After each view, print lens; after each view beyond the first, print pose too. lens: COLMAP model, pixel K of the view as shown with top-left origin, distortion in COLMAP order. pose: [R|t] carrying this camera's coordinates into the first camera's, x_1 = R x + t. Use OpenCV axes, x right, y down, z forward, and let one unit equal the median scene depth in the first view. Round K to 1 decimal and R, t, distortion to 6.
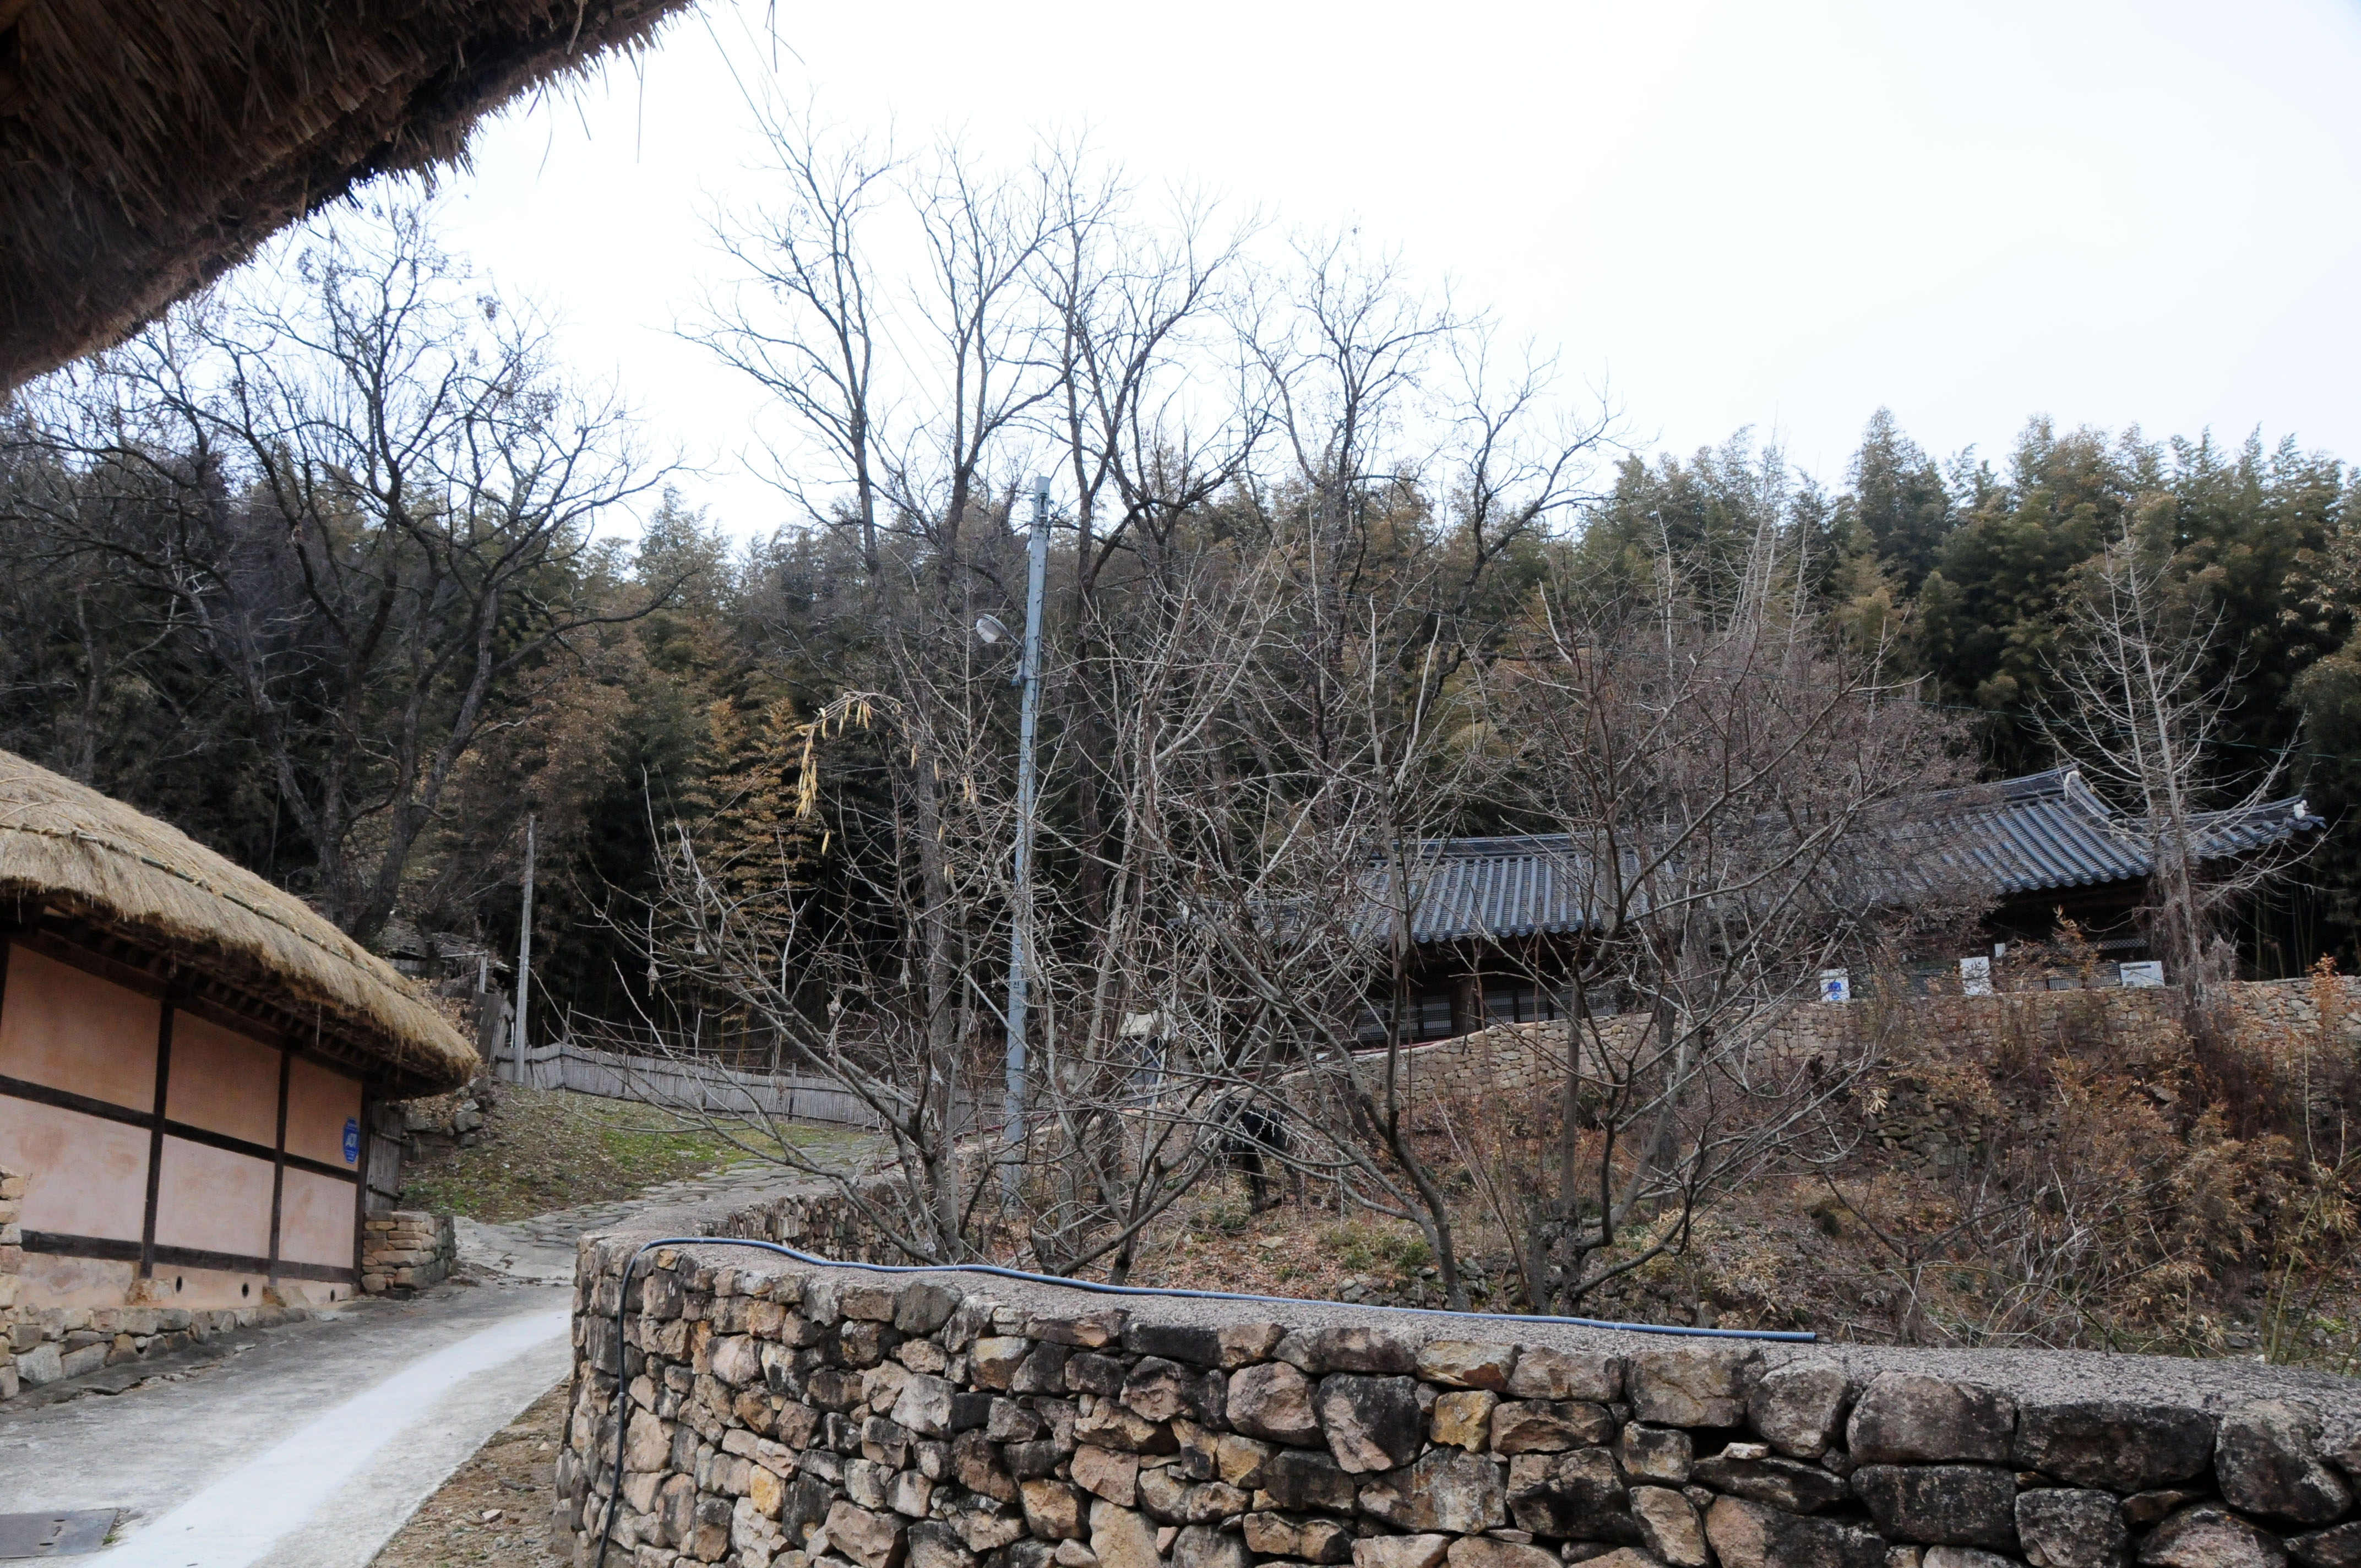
lens RADIAL K [[1857.7, 0, 1176.0], [0, 1857.7, 877.7], [0, 0, 1]] dist [-0.167145, 0.099212]
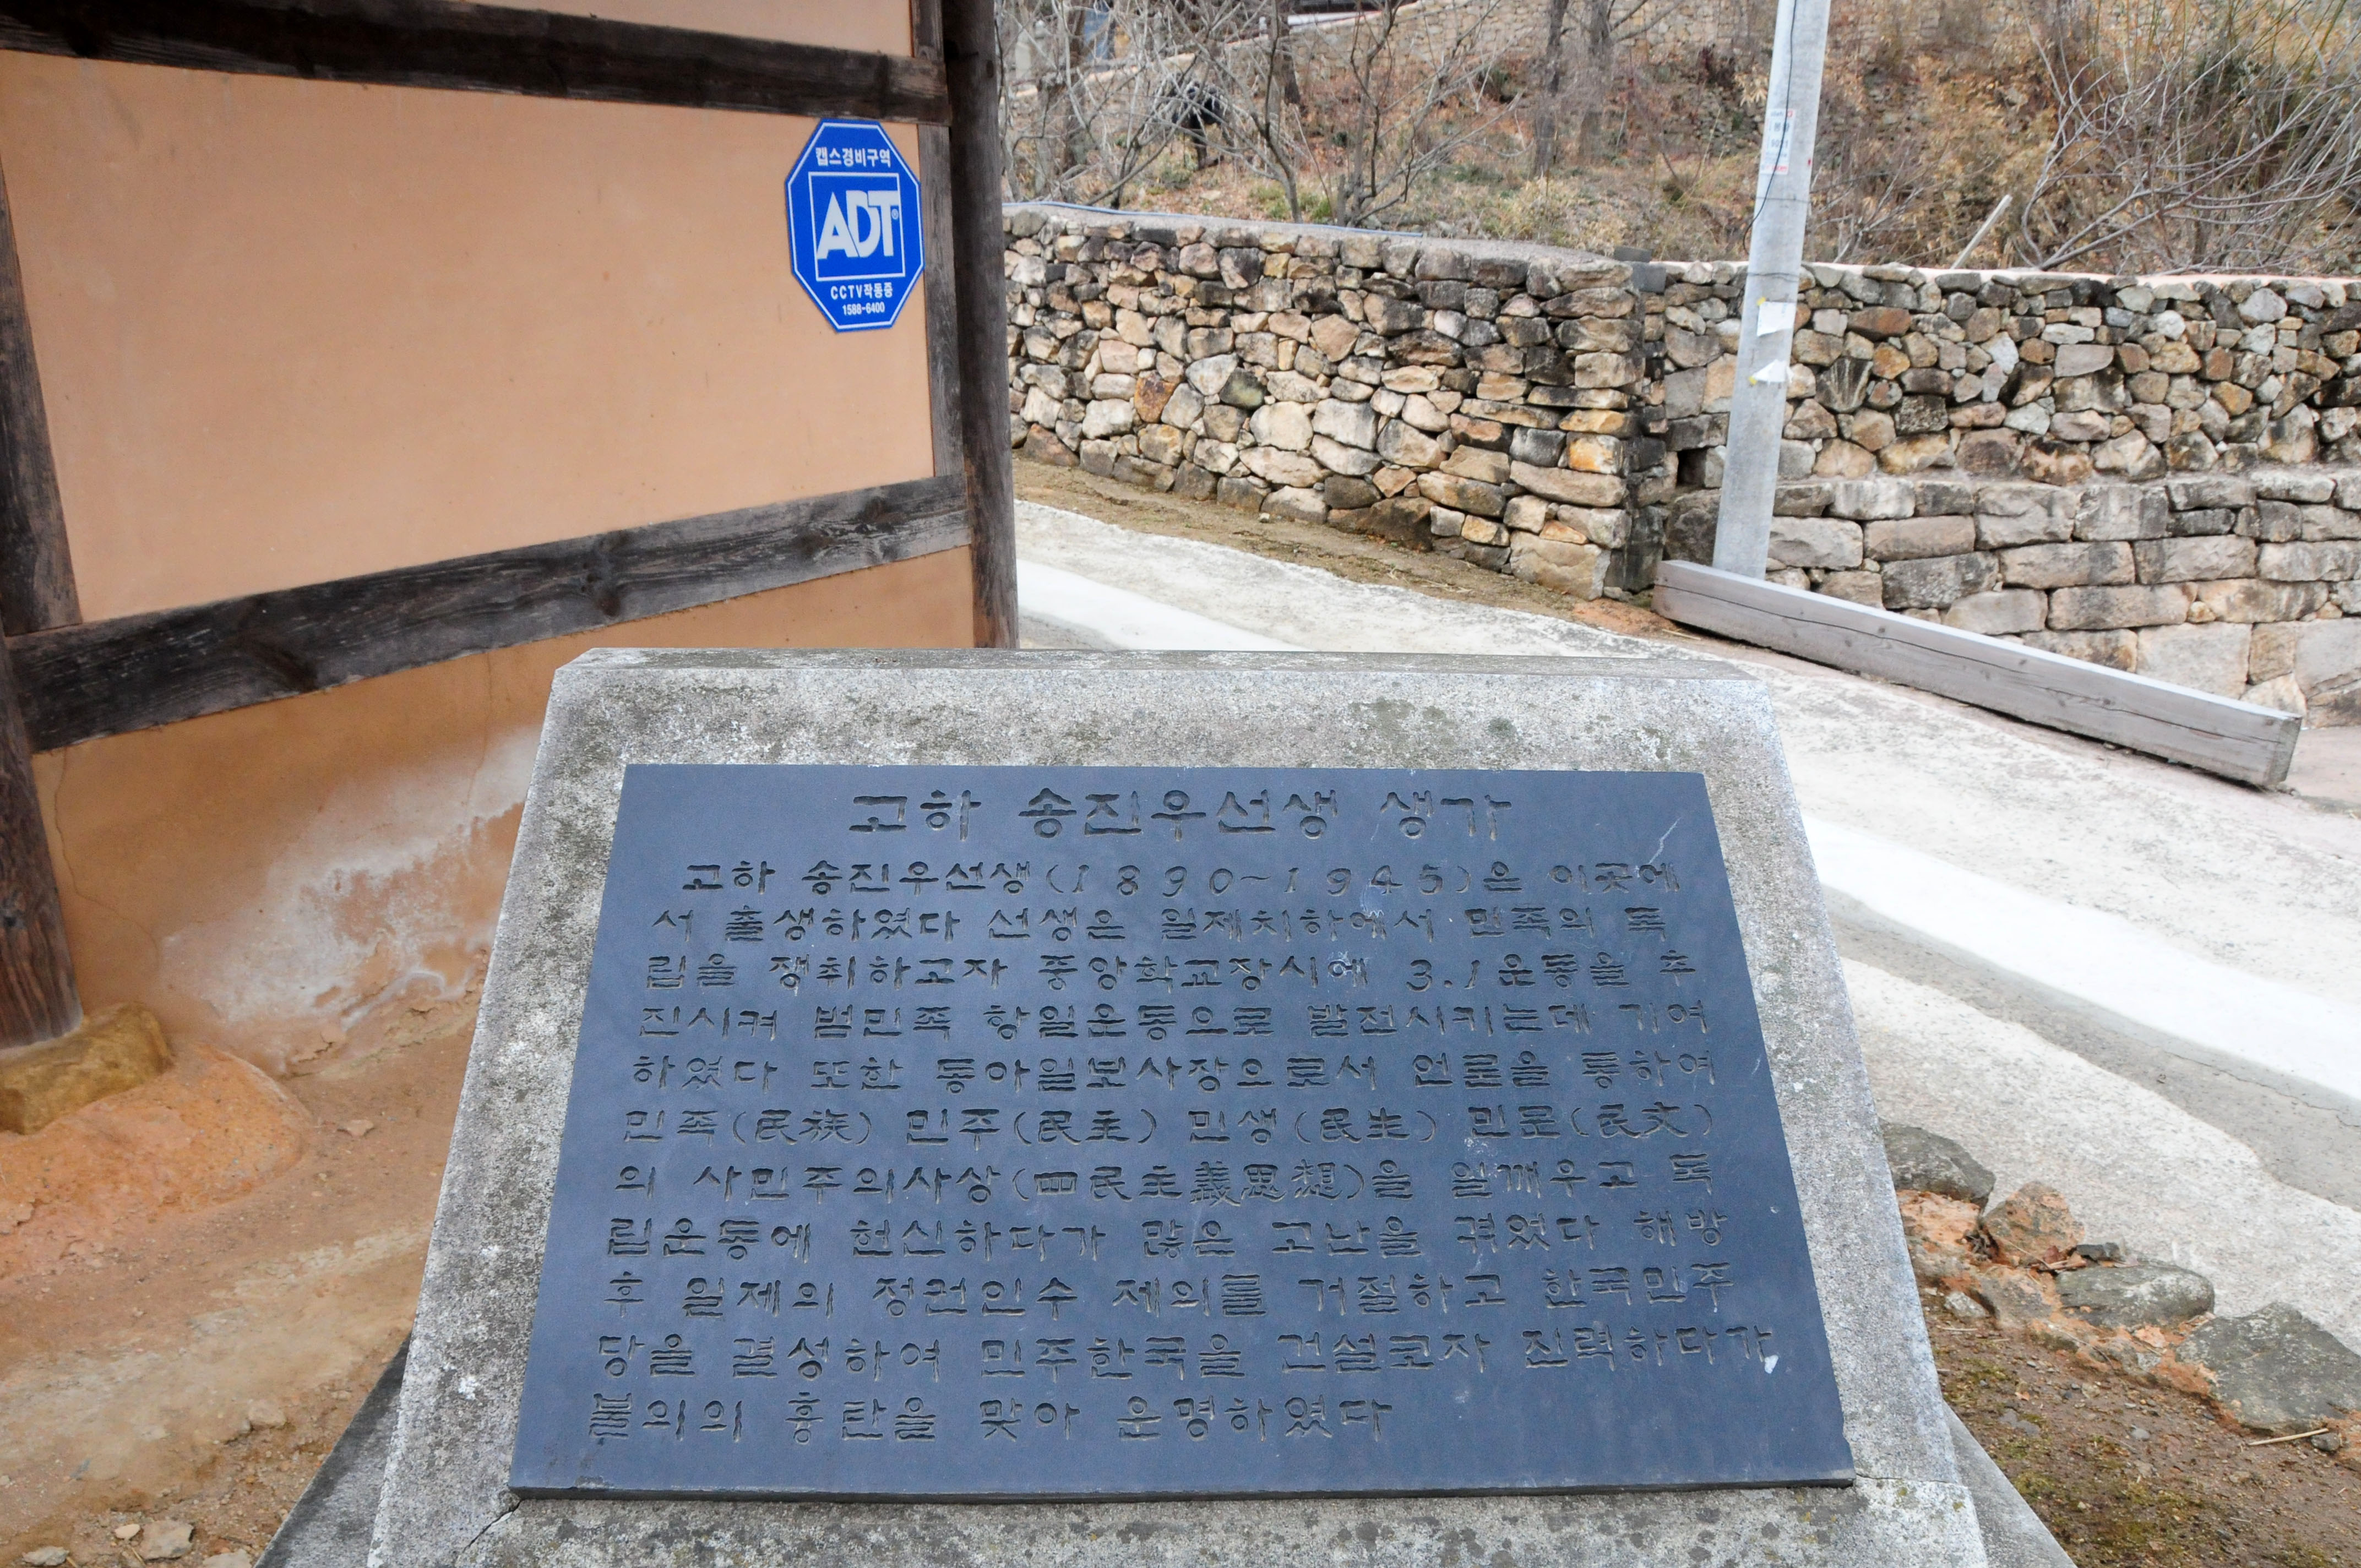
lens RADIAL K [[1857.7, 0, 1176.0], [0, 1857.7, 877.7], [0, 0, 1]] dist [-0.167145, 0.099212]
pose [[0.999452, -0.000373, 0.033101, -0.052479], [-0.017029, 0.851687, 0.523774, -0.253051], [-0.028388, -0.524050, 0.851214, -1.352333]]
